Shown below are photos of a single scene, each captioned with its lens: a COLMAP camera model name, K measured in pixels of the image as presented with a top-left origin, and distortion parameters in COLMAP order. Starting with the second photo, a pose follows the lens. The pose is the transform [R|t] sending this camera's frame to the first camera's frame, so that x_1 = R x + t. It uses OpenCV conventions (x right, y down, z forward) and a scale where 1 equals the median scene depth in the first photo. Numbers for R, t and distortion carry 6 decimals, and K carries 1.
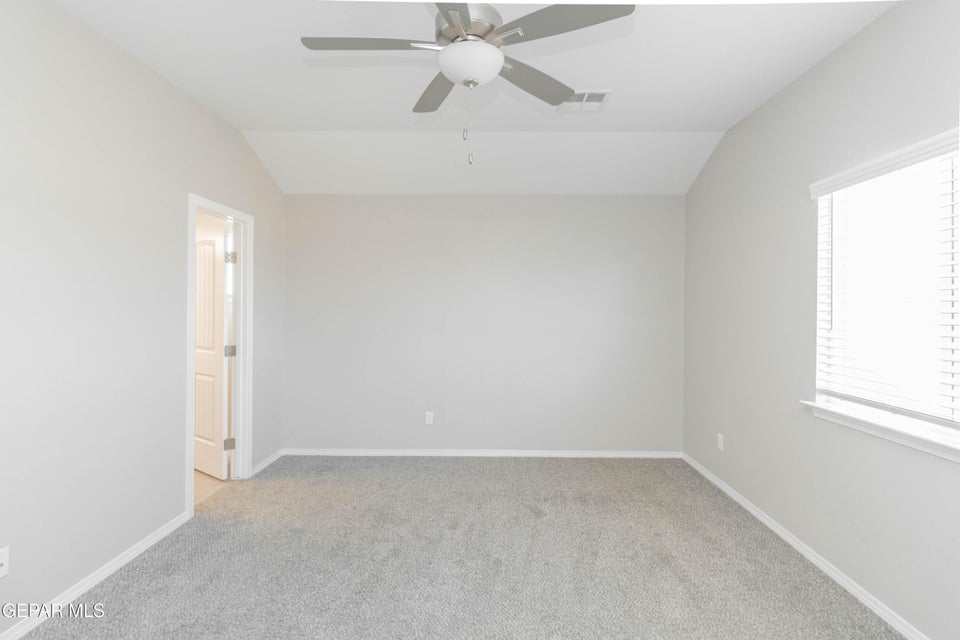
lens RADIAL K [[444.3, 0, 486.8], [0, 444.3, 309.4], [0, 0, 1]] dist [0.001388, -0.000037]
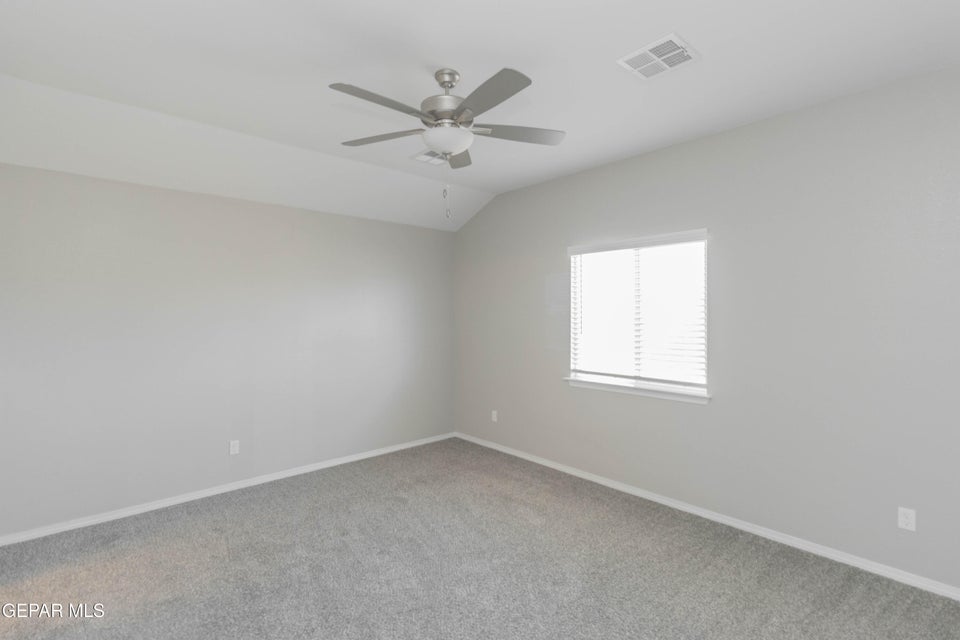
lens RADIAL K [[444.3, 0, 486.8], [0, 444.3, 309.4], [0, 0, 1]] dist [0.001388, -0.000037]
pose [[0.731738, -0.000469, 0.681586, -0.557277], [0.011230, 0.999872, -0.011367, -0.028180], [-0.681493, 0.015972, 0.731650, -0.015172]]
